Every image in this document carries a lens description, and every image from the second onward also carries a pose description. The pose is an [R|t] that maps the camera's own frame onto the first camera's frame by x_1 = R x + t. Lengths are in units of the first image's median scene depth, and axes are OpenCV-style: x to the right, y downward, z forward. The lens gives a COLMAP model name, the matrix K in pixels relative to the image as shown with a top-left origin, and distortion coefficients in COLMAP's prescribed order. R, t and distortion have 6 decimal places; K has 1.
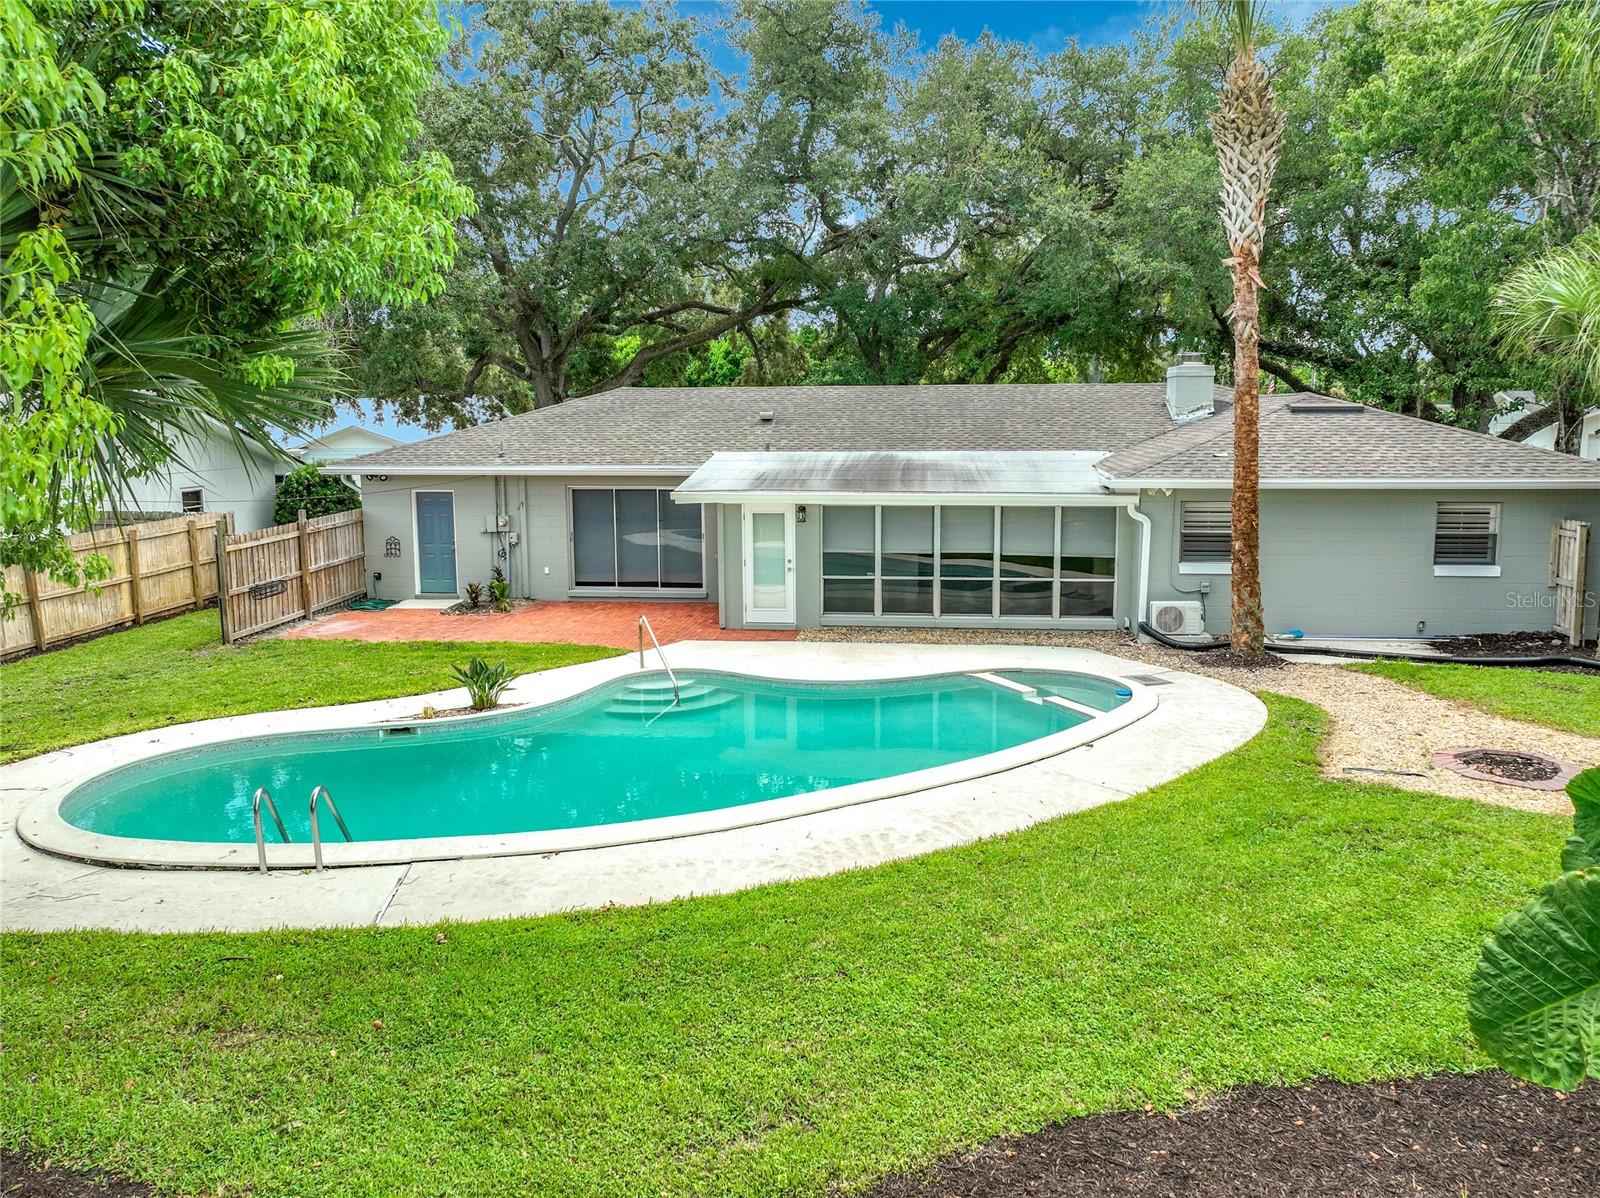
lens RADIAL K [[1181.6, 0, 803.8], [0, 1181.6, 576.6], [0, 0, 1]] dist [-0.018604, 0.003876]
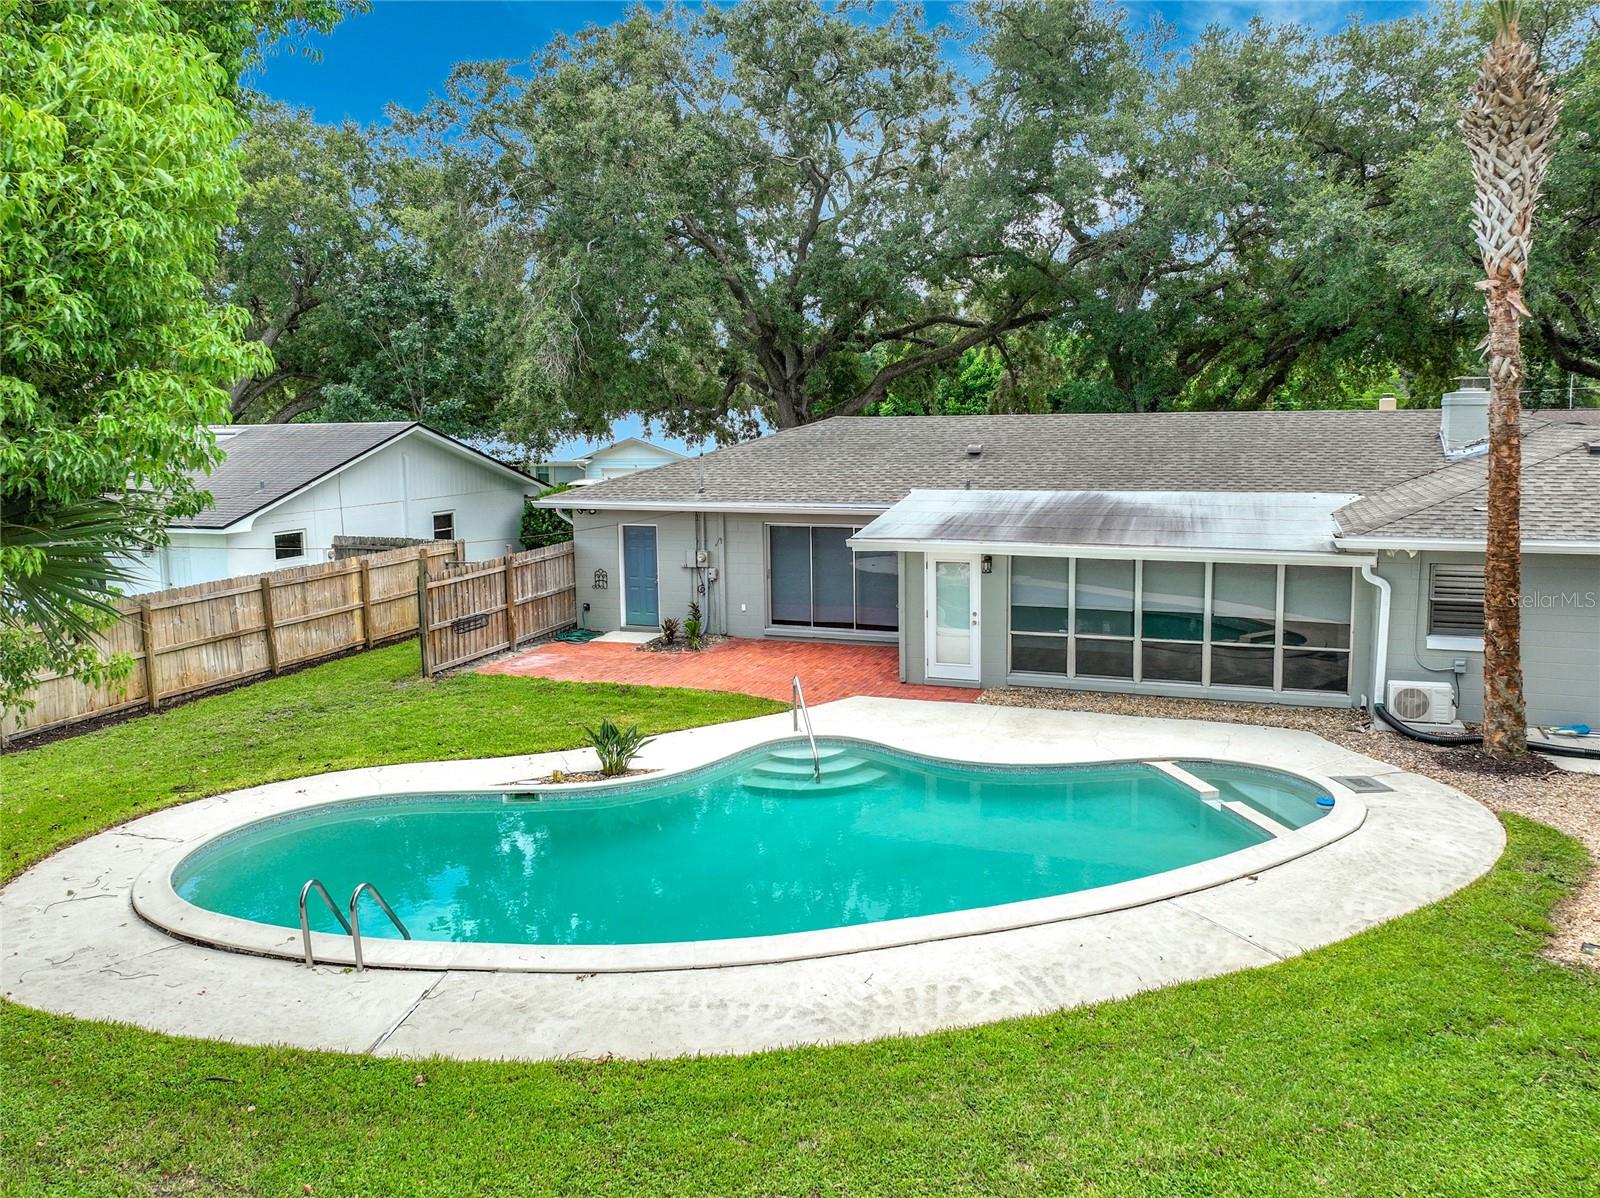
lens RADIAL K [[1186.7, 0, 801.8], [0, 1186.7, 556.3], [0, 0, 1]] dist [-0.019592, 0.014668]
pose [[0.968390, 0.021230, -0.248535, 0.098616], [-0.024921, 0.999621, -0.011715, -0.050037], [0.248192, 0.017538, 0.968552, 0.071506]]
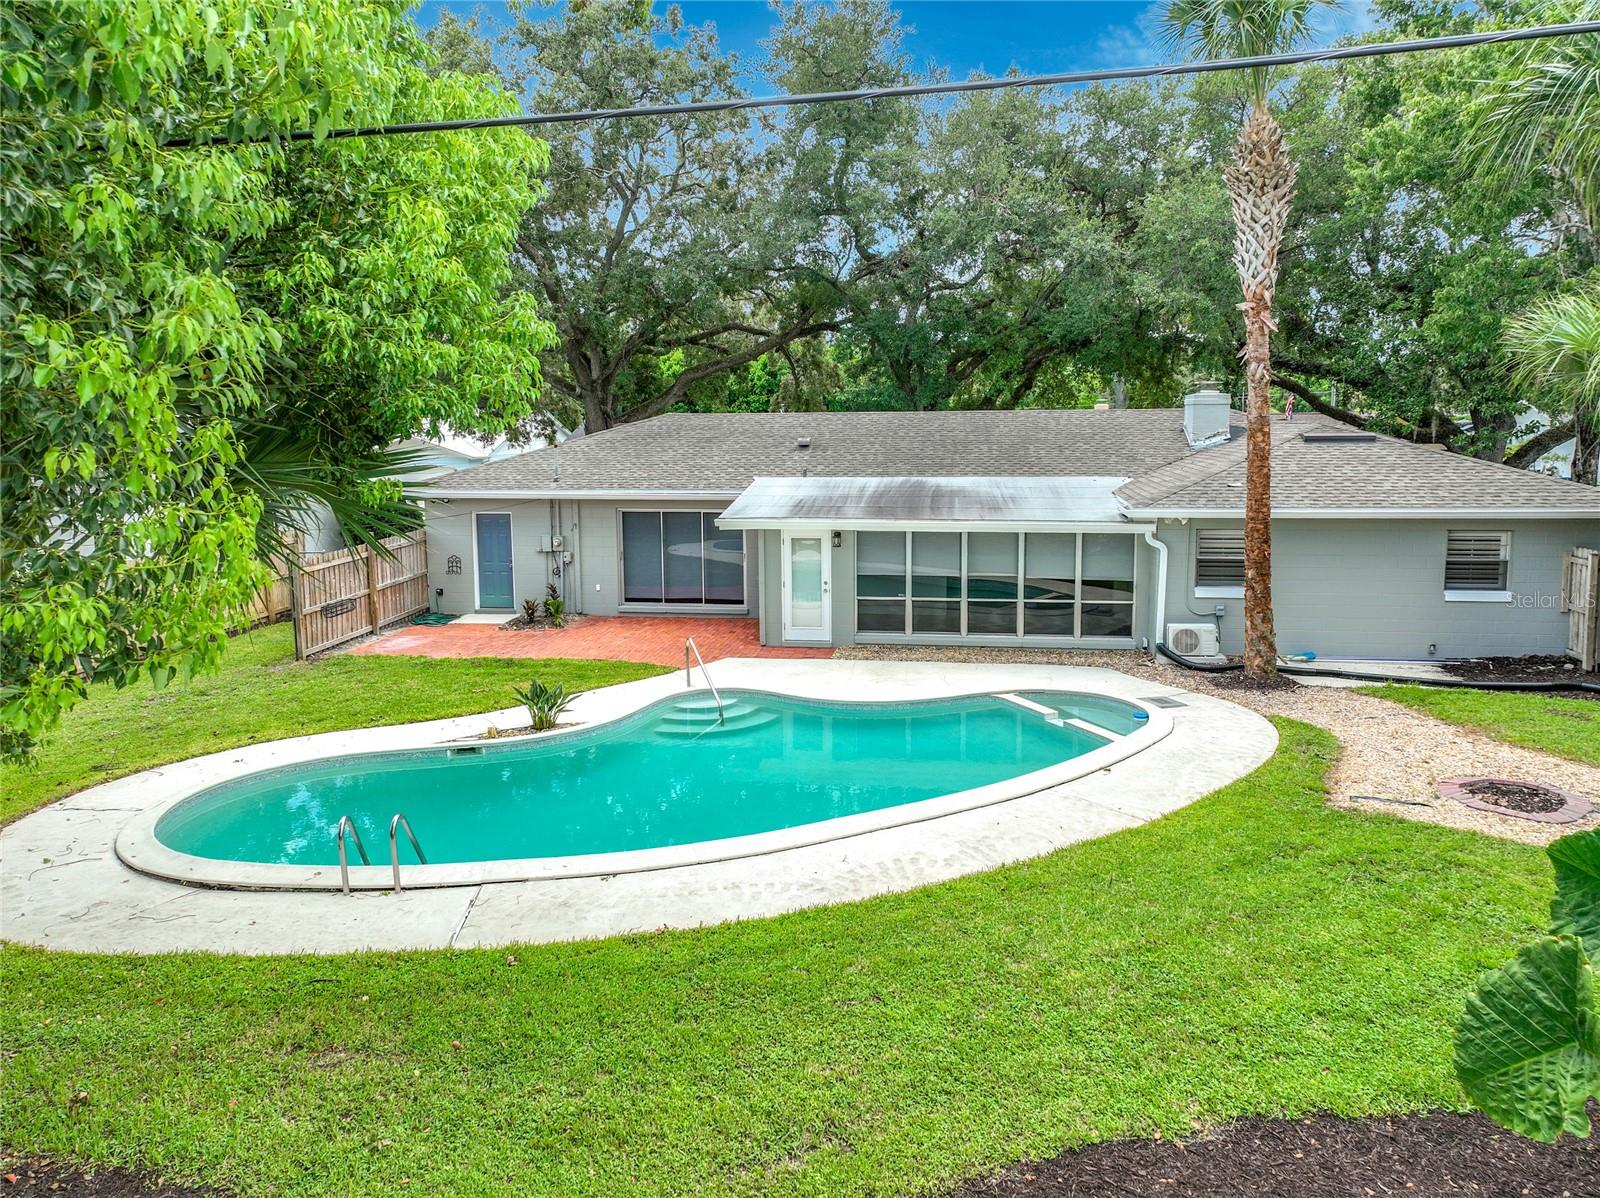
lens RADIAL K [[1133.4, 0, 806.6], [0, 1133.4, 558.4], [0, 0, 1]] dist [0.024348, 0.004693]
pose [[0.999633, 0.001262, -0.027043, -0.001836], [-0.001579, 0.999930, -0.011722, -0.026177], [0.027026, 0.011761, 0.999566, -0.028225]]
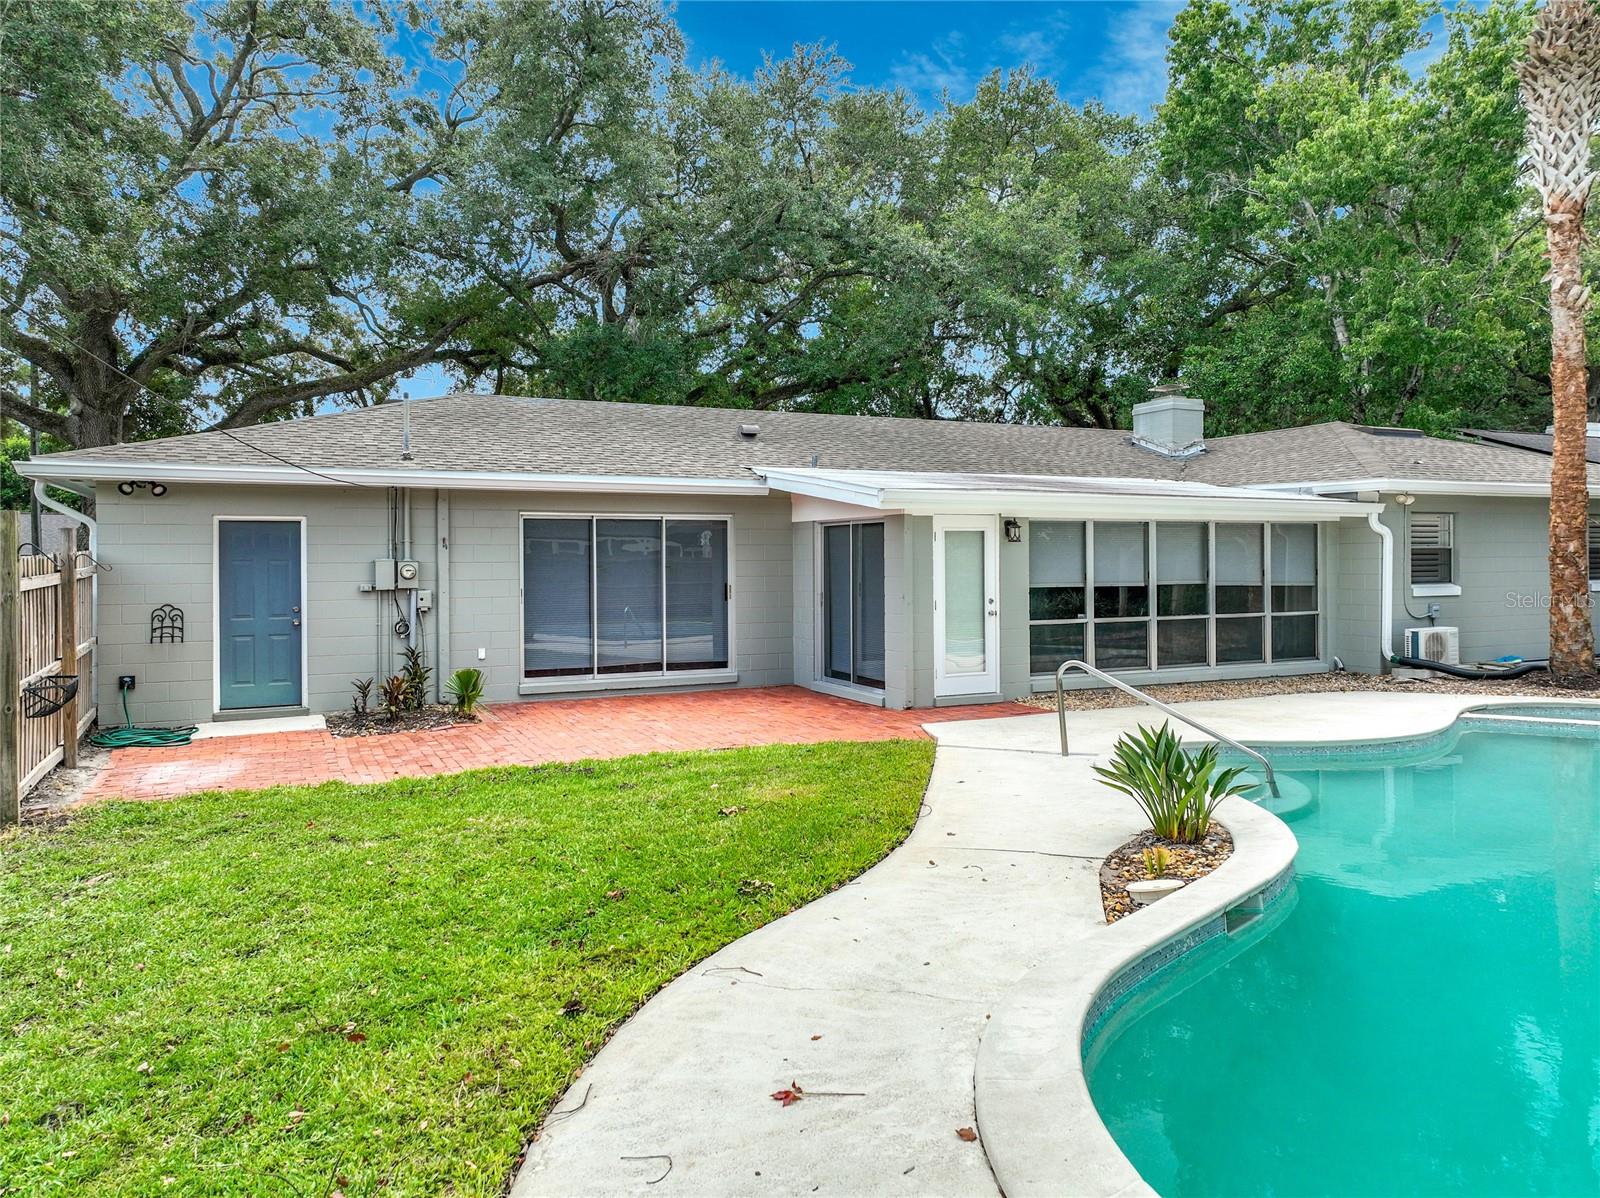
lens RADIAL K [[1133.4, 0, 806.6], [0, 1133.4, 558.4], [0, 0, 1]] dist [0.024348, 0.004693]
pose [[0.840496, 0.002050, 0.541814, -0.519741], [0.075527, 0.989786, -0.120909, 0.038609], [-0.536527, 0.142545, 0.831757, 0.575790]]
